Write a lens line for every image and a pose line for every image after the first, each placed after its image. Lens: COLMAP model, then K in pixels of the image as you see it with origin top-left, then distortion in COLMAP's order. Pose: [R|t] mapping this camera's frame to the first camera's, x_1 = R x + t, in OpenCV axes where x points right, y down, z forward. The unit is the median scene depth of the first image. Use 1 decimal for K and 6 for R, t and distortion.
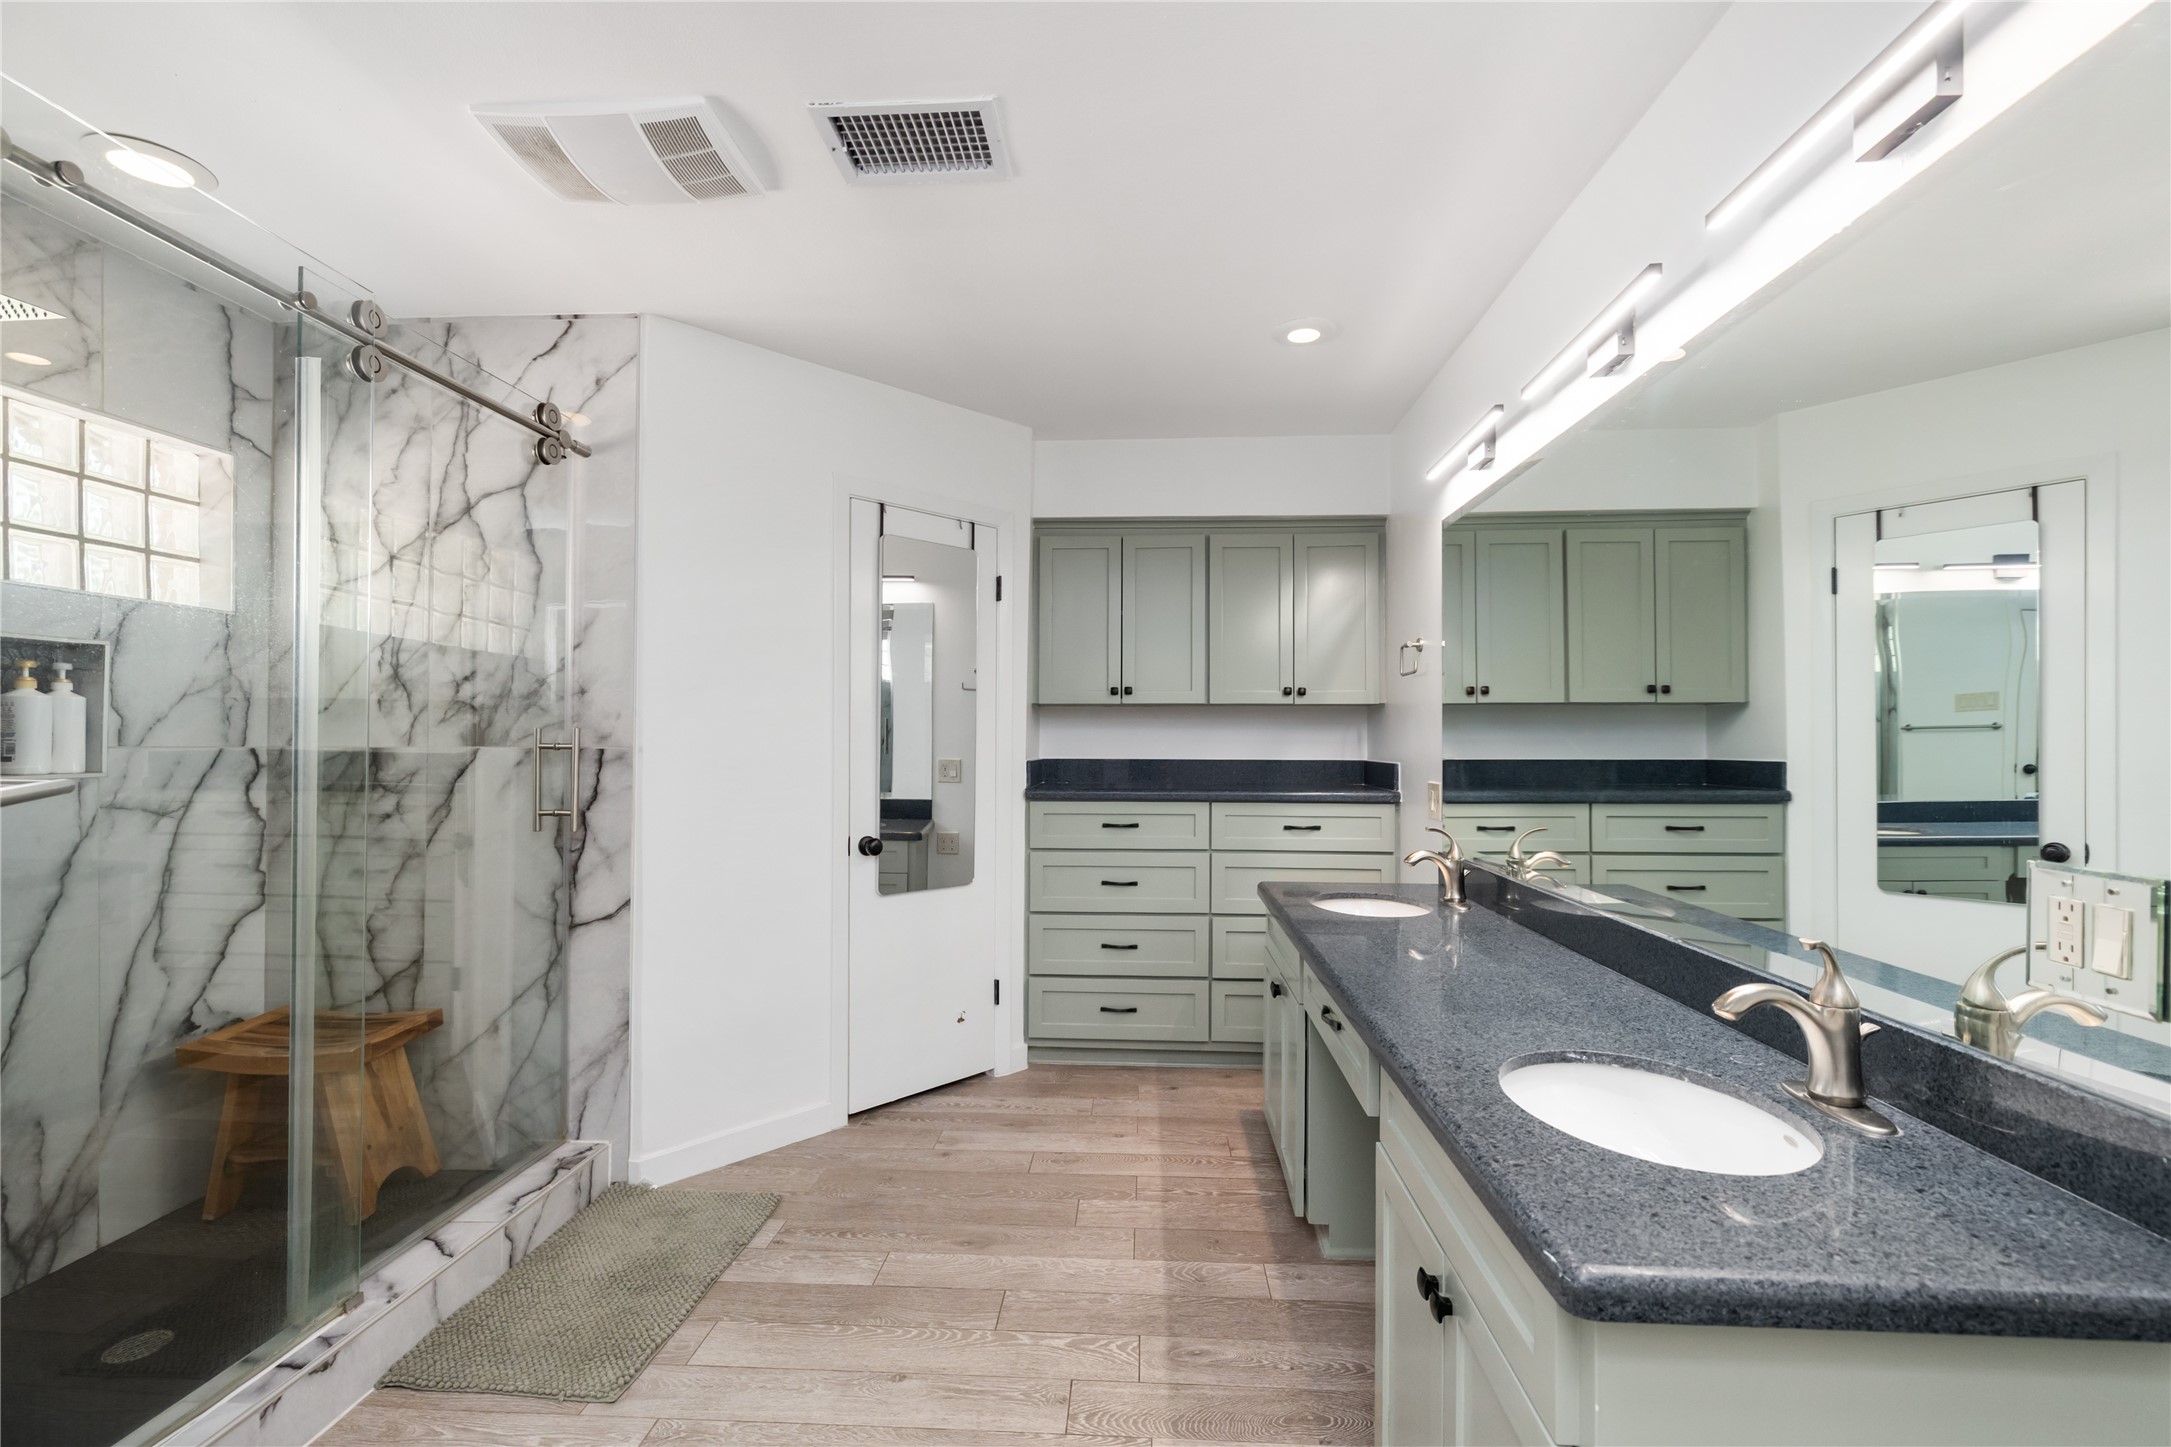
lens RADIAL K [[921.9, 0, 1092.5], [0, 921.9, 735.1], [0, 0, 1]] dist [-0.001923, 0.001595]
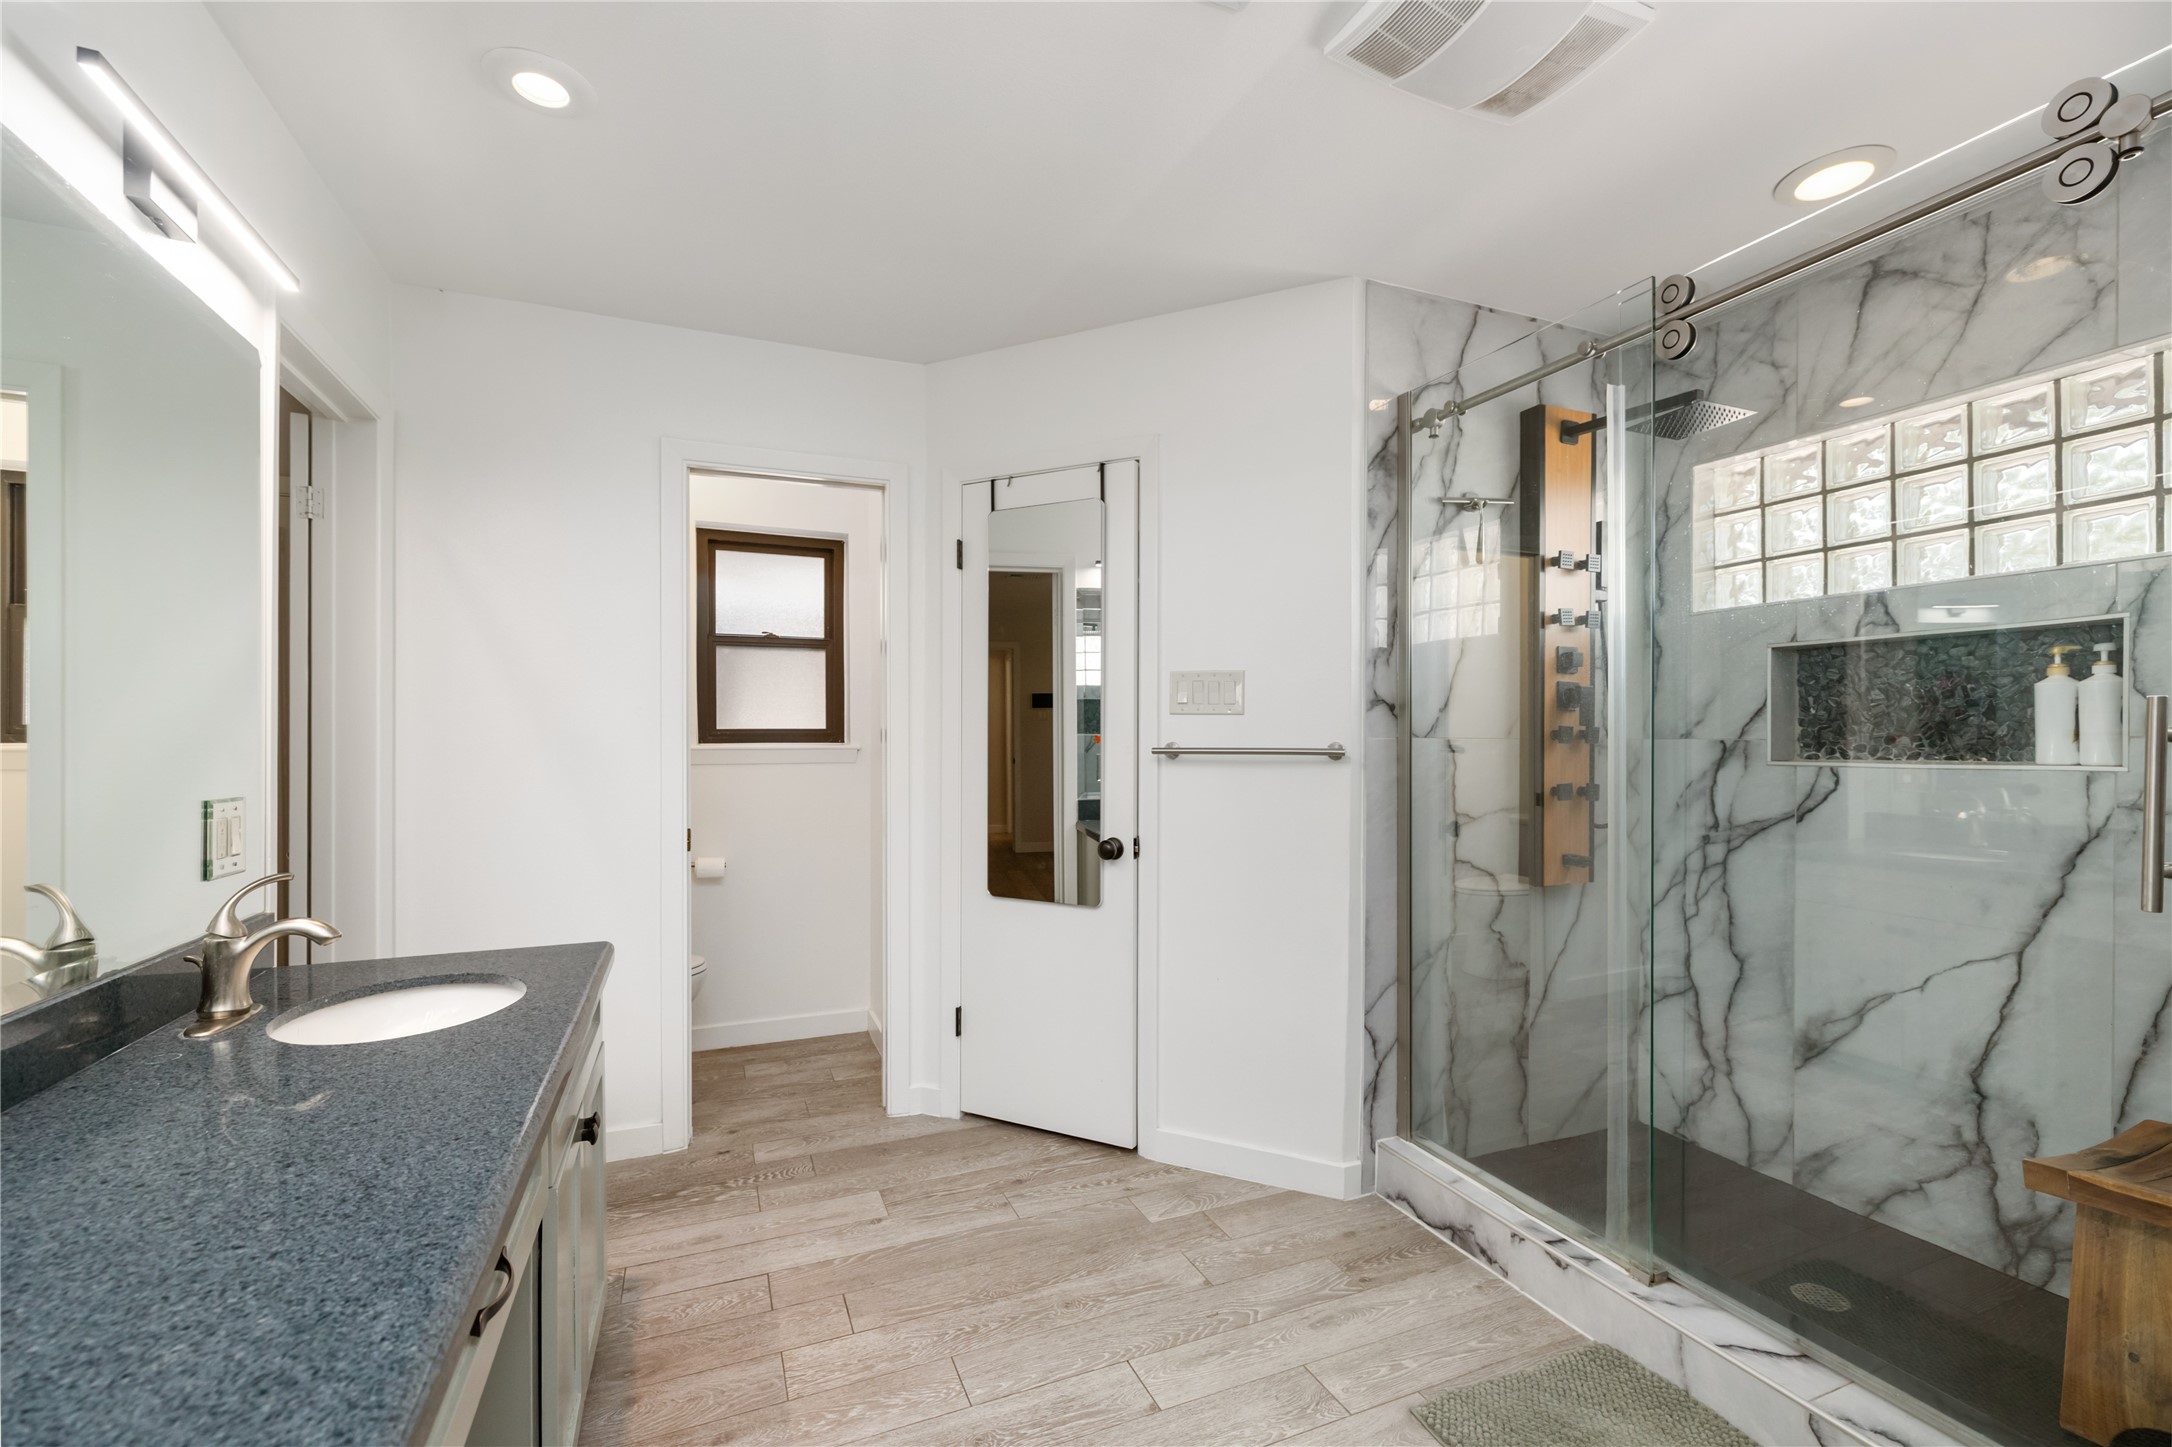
lens RADIAL K [[922.3, 0, 1096.2], [0, 922.3, 730.0], [0, 0, 1]] dist [-0.001923, 0.001595]
pose [[-0.893516, -0.005311, -0.449000, 0.174620], [0.000888, 0.999907, -0.013596, 0.018599], [0.449031, -0.012547, -0.893428, 1.413997]]
